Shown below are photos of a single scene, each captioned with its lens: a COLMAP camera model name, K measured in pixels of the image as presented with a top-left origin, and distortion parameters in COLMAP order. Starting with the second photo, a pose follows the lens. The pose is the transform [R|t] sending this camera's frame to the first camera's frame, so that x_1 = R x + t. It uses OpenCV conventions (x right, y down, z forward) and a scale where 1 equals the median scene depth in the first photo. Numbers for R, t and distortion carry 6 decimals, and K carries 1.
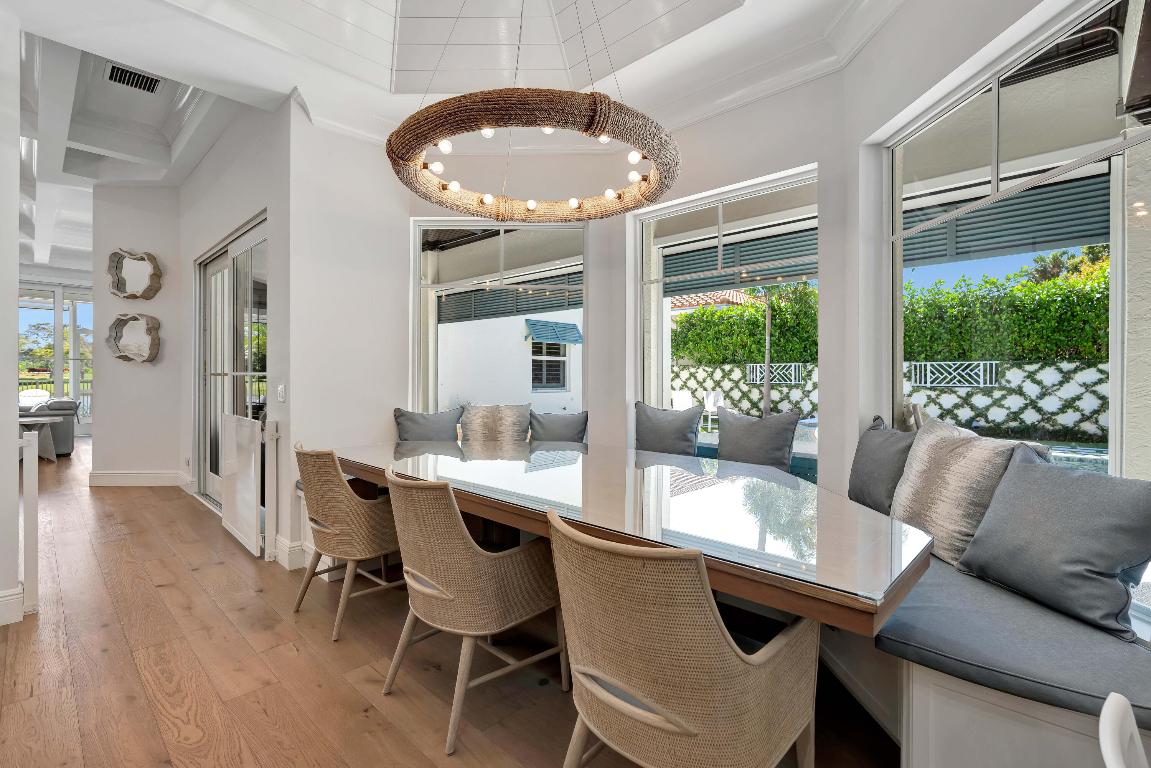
lens RADIAL K [[514.8, 0, 575.6], [0, 514.8, 380.7], [0, 0, 1]] dist [-0.000966, -0.000254]
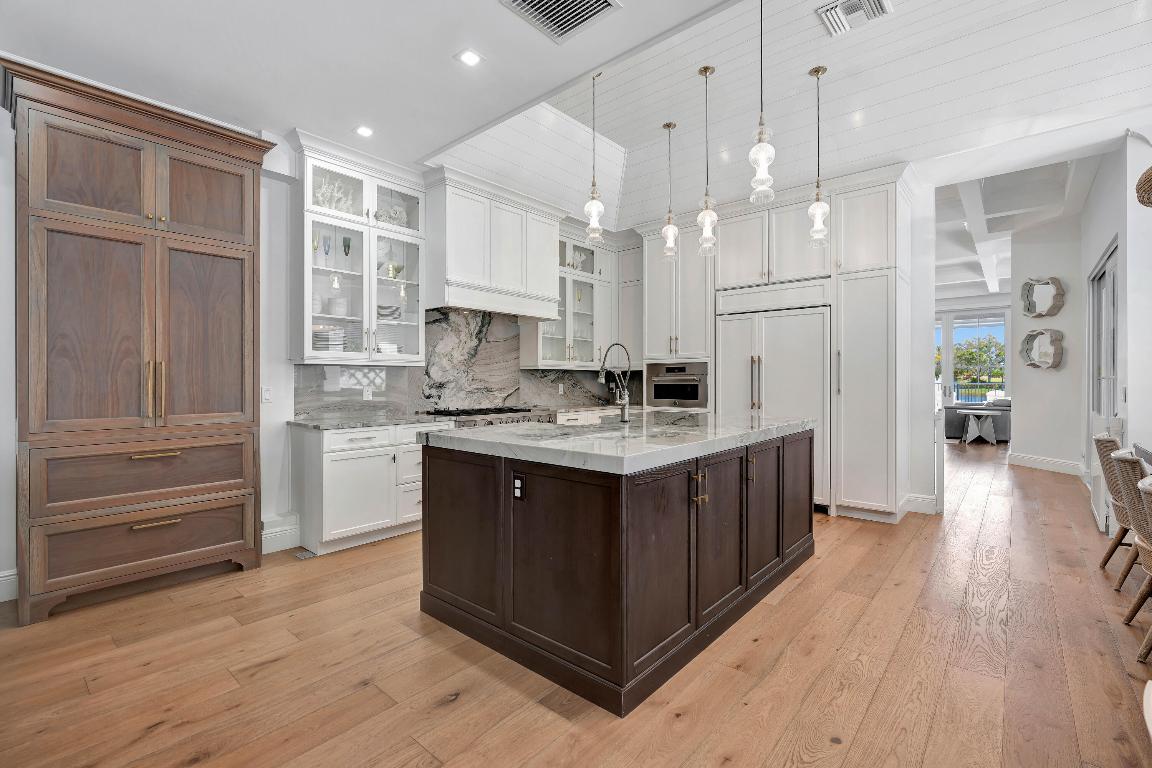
lens RADIAL K [[515.3, 0, 576.1], [0, 515.3, 380.7], [0, 0, 1]] dist [-0.000966, -0.000254]
pose [[0.046360, -0.002569, -0.998921, 0.180728], [-0.005148, 0.999983, -0.002811, 0.001097], [0.998912, 0.005272, 0.046346, -0.094043]]
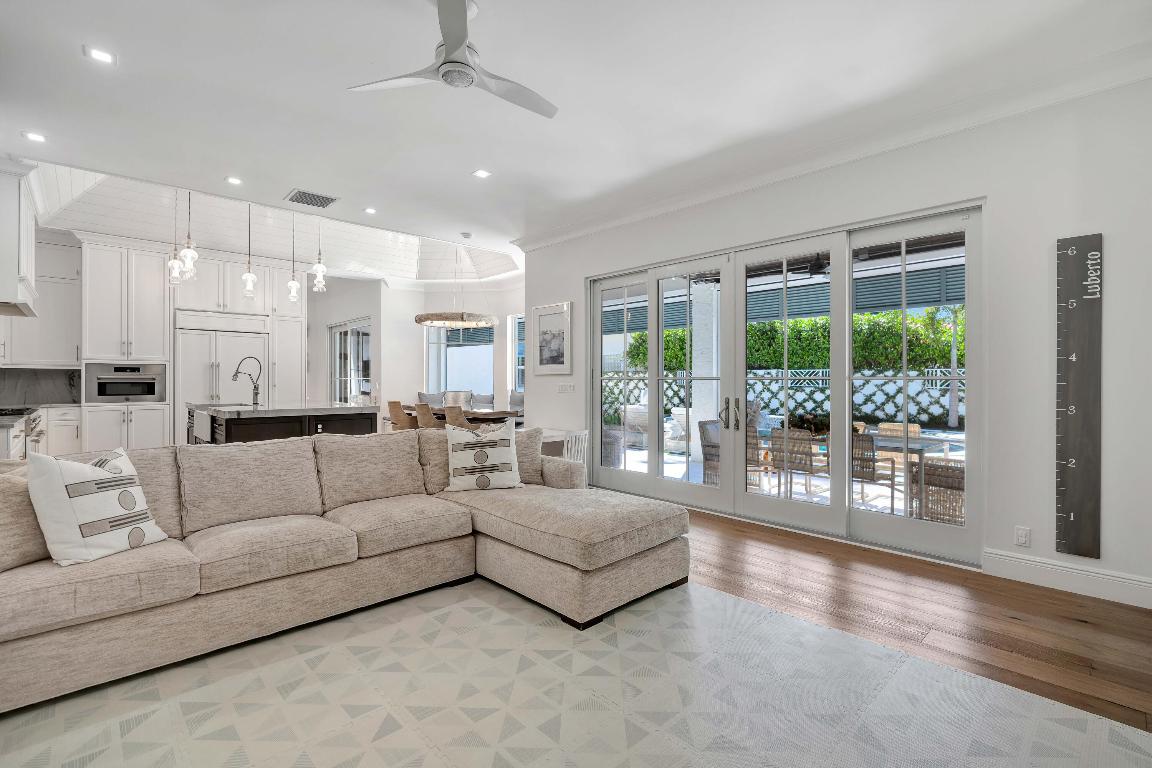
lens RADIAL K [[515.3, 0, 576.1], [0, 515.3, 380.7], [0, 0, 1]] dist [-0.000966, -0.000254]
pose [[0.998380, 0.000551, -0.056890, 0.229075], [-0.000896, 0.999981, -0.006055, 0.004545], [0.056886, 0.006096, 0.998362, -0.598945]]
